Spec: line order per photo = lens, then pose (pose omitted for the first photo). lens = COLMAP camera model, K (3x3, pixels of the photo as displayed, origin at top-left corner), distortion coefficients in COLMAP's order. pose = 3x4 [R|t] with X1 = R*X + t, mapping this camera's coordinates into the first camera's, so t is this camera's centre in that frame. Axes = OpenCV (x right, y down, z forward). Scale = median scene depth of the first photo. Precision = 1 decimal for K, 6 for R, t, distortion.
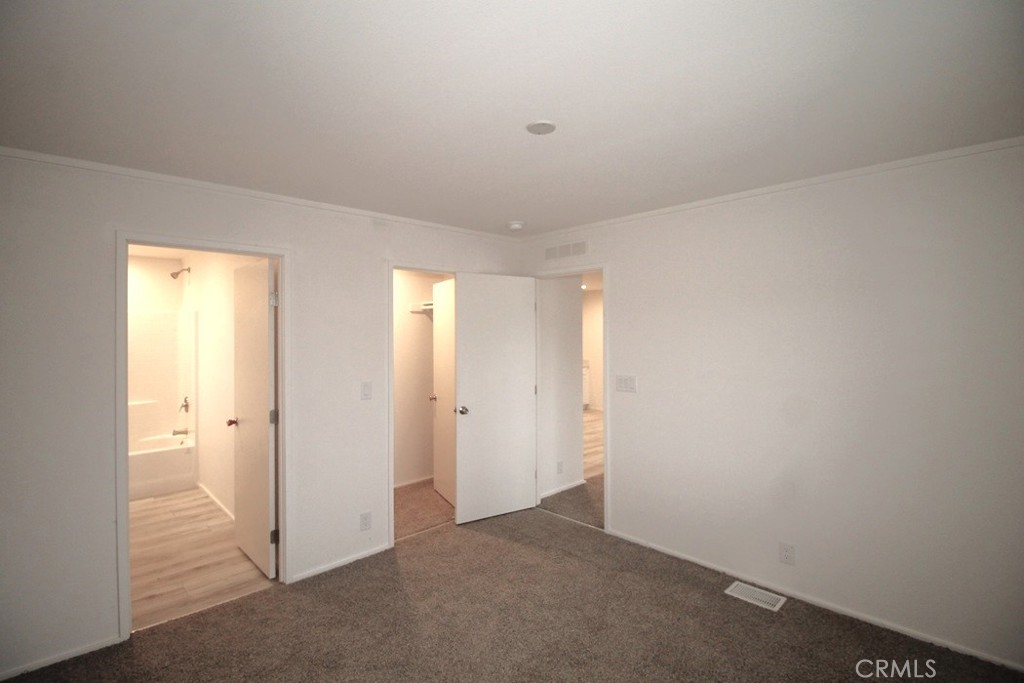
lens RADIAL K [[486.1, 0, 499.3], [0, 486.1, 332.4], [0, 0, 1]] dist [-0.001109, -0.015634]
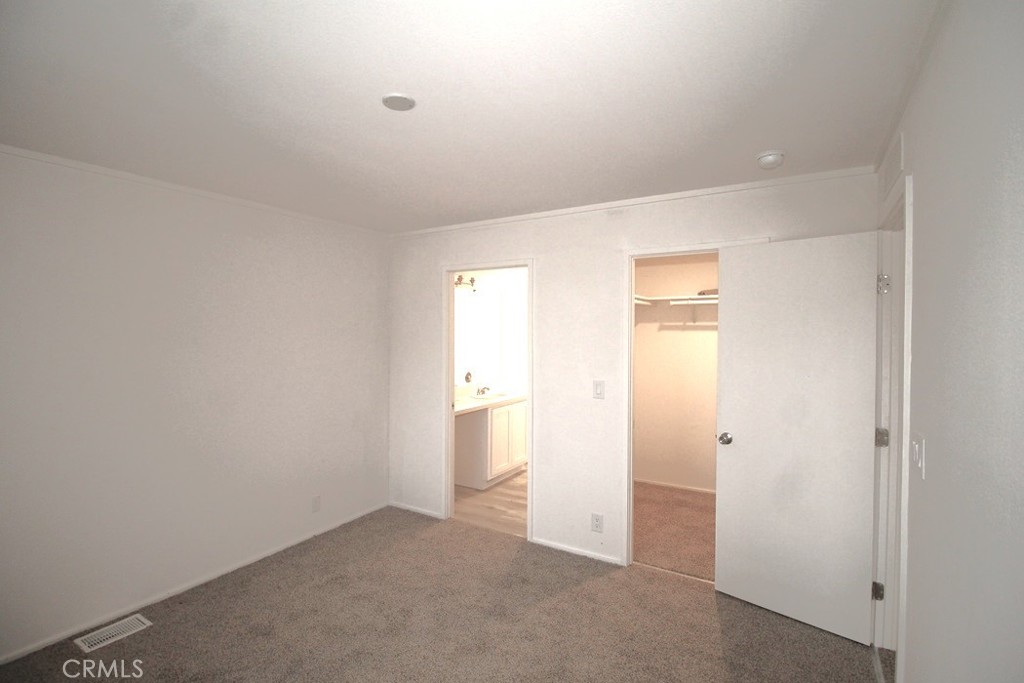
lens RADIAL K [[476.5, 0, 512.4], [0, 476.5, 335.7], [0, 0, 1]] dist [0.000105, -0.013672]
pose [[0.264524, 0.017230, -0.964225, 0.595164], [-0.005073, 0.999851, 0.016475, -0.002764], [0.964366, 0.000533, 0.264572, 0.579991]]
